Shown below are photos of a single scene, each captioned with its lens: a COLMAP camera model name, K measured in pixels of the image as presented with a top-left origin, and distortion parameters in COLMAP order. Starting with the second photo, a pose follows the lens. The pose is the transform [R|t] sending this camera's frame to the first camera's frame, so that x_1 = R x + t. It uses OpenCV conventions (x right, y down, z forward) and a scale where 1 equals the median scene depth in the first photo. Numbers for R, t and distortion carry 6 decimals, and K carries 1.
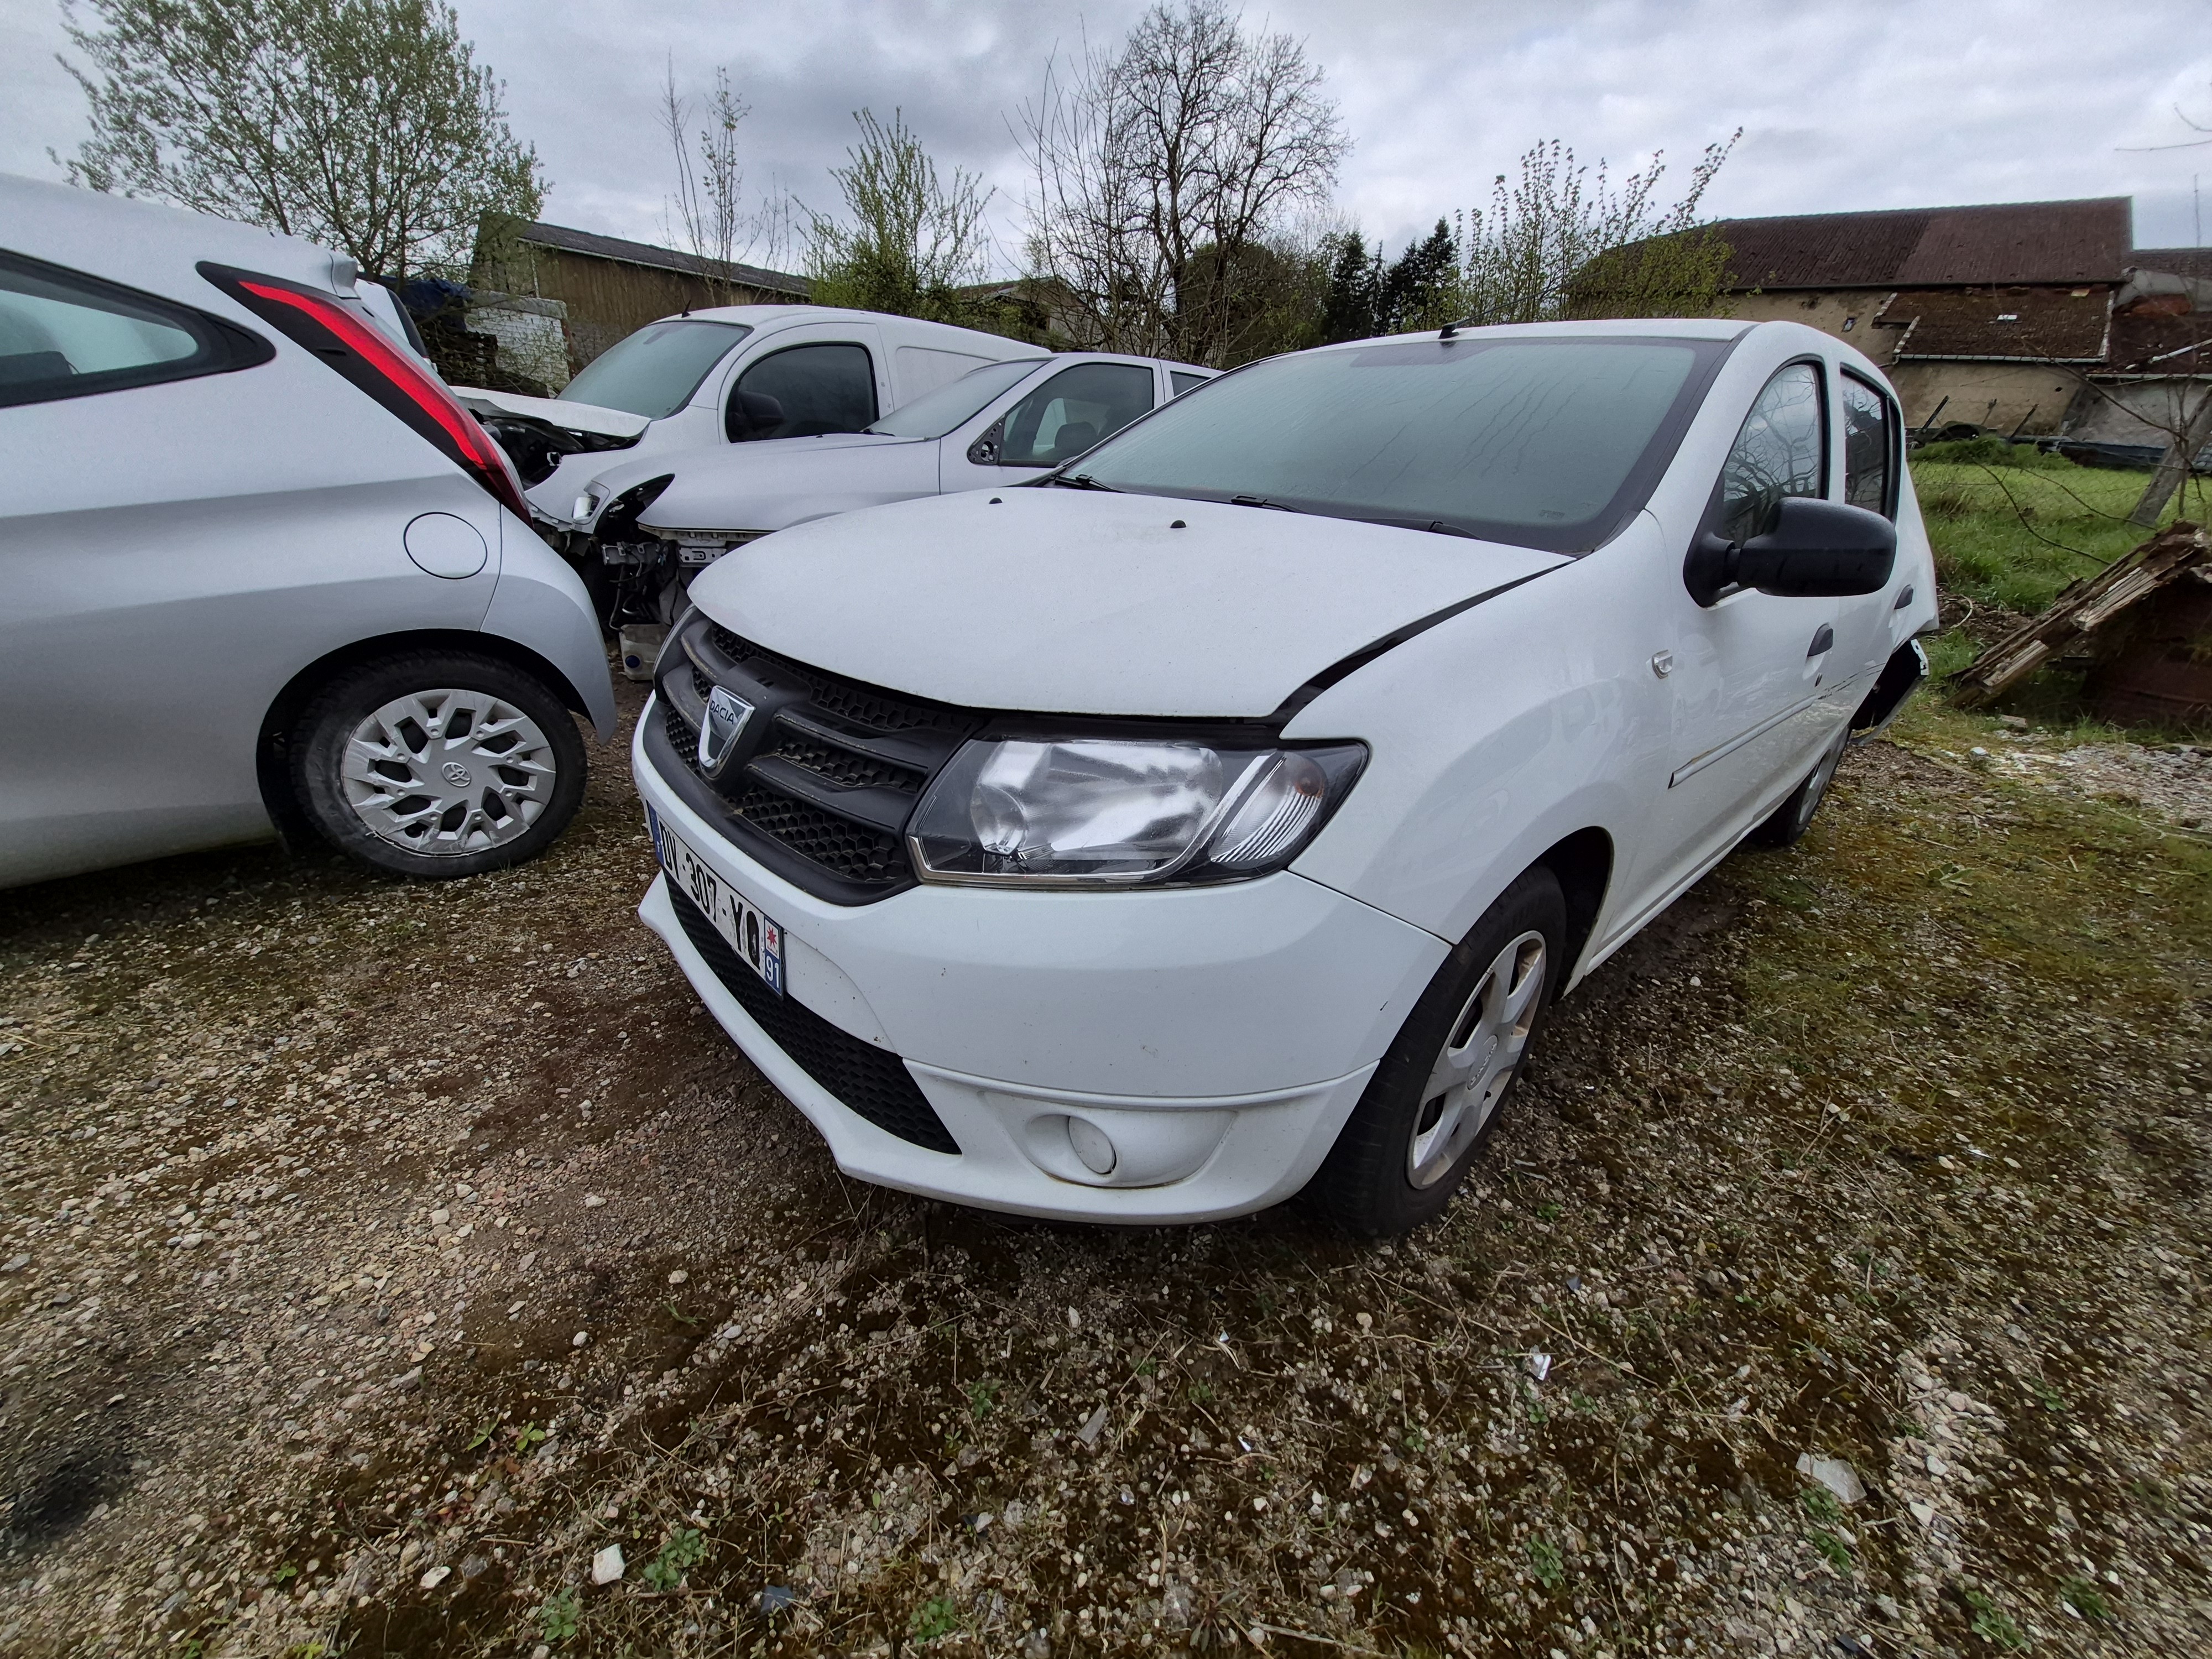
lens RADIAL K [[865.3, 0, 1093.1], [0, 865.3, 844.5], [0, 0, 1]] dist [-0.001000, 0.000239]
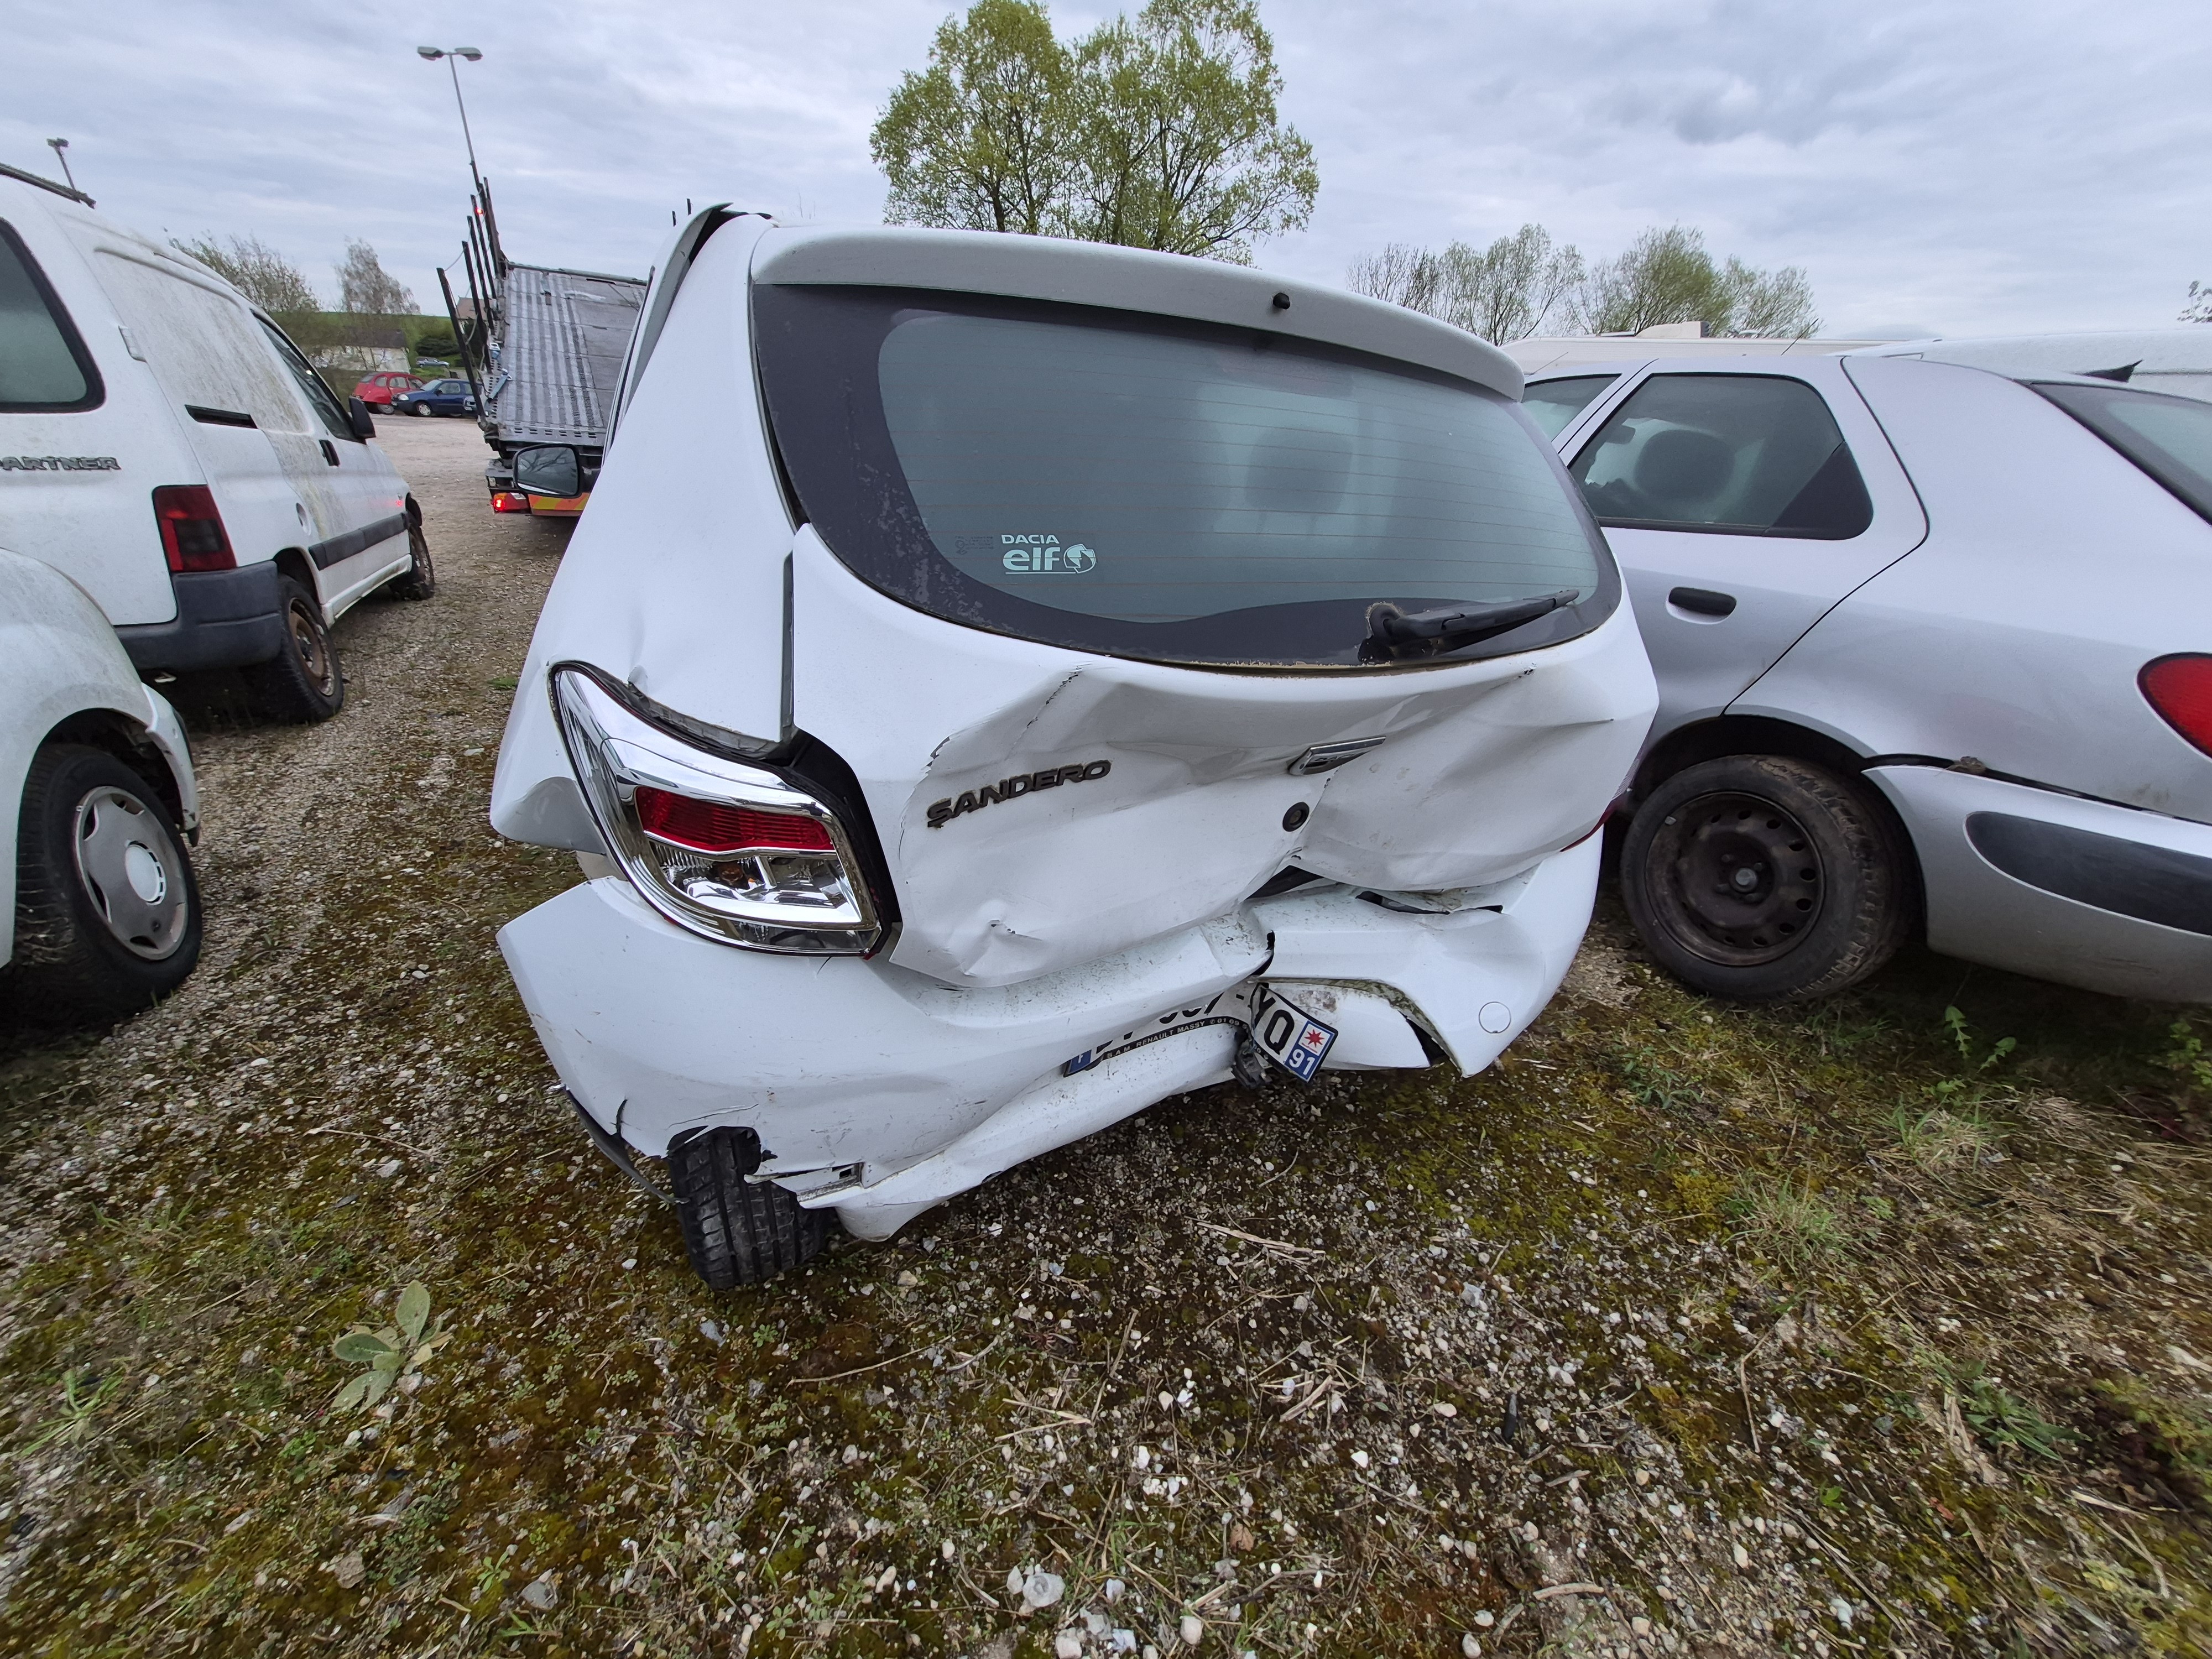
lens RADIAL K [[865.3, 0, 1095.0], [0, 865.3, 837.8], [0, 0, 1]] dist [-0.001000, 0.000239]
pose [[-0.240605, 0.343701, -0.907733, 0.277376], [-0.468008, 0.778232, 0.418718, -0.115365], [0.850340, 0.525571, -0.026391, 0.269703]]
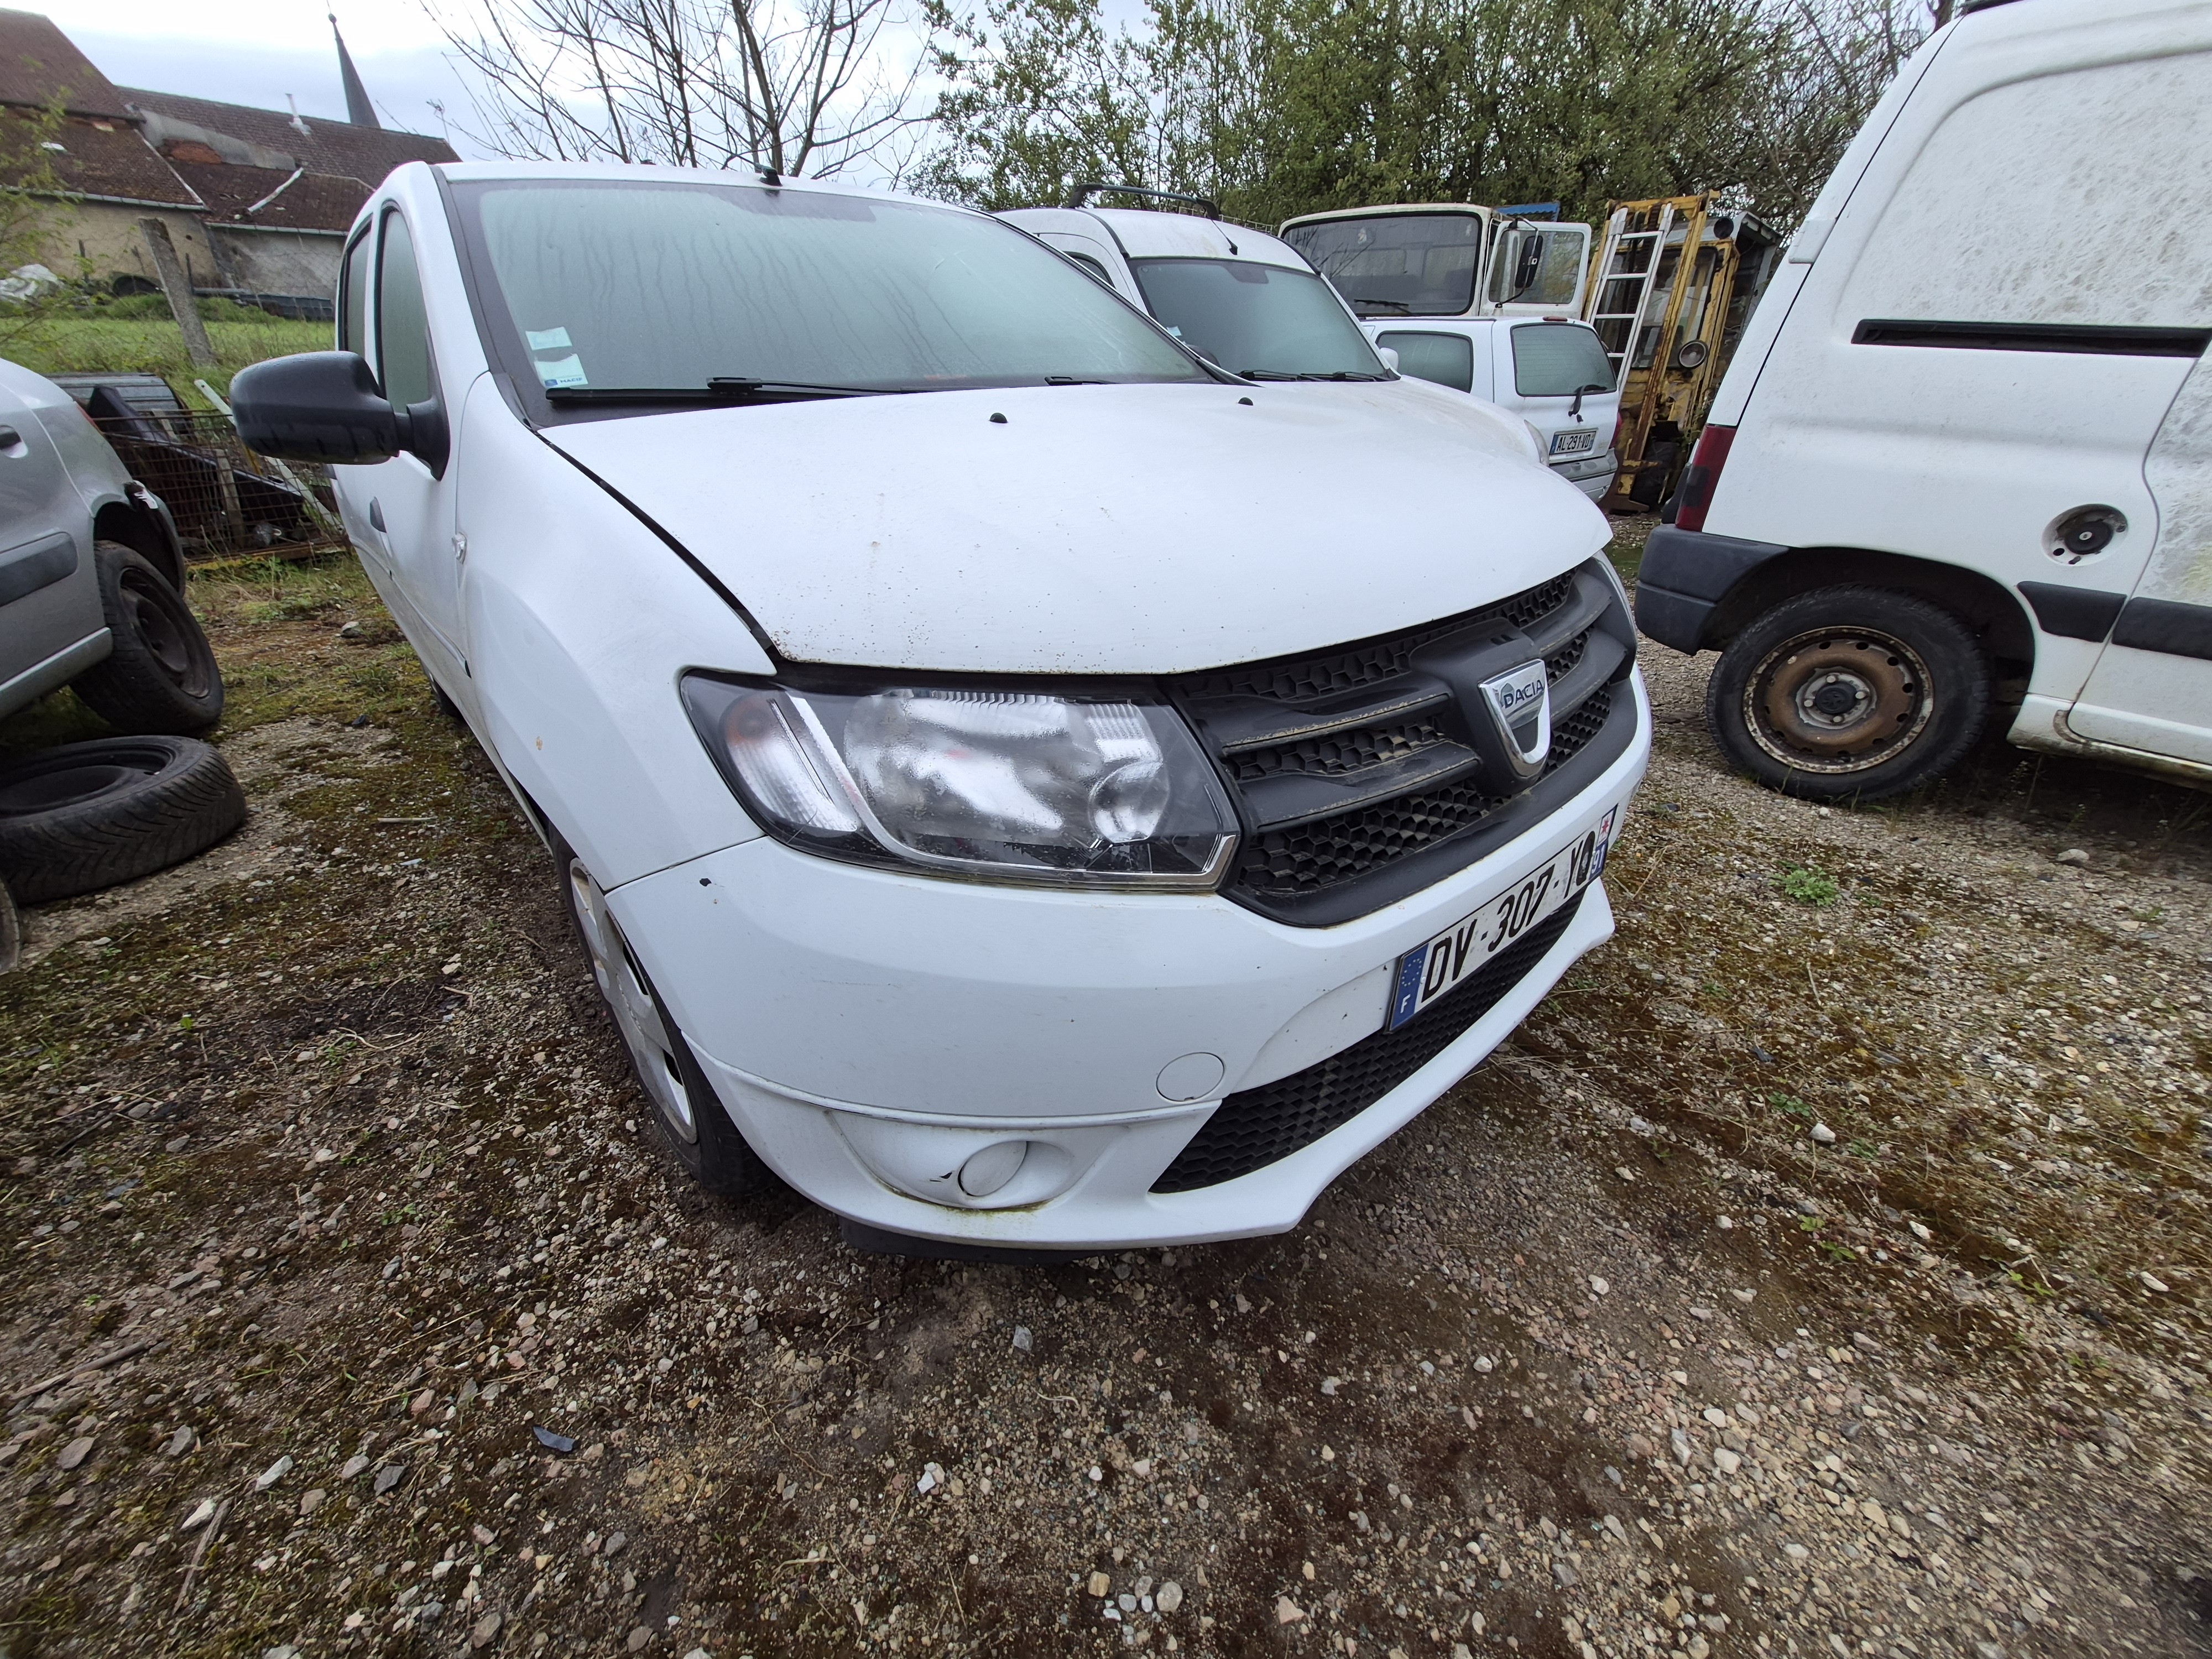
lens RADIAL K [[865.3, 0, 1111.5], [0, 865.3, 845.9], [0, 0, 1]] dist [-0.001000, 0.000239]
pose [[0.013605, -0.545760, 0.837831, -0.114652], [0.431976, 0.758889, 0.487323, -0.057846], [-0.901782, 0.355293, 0.246080, 0.115762]]
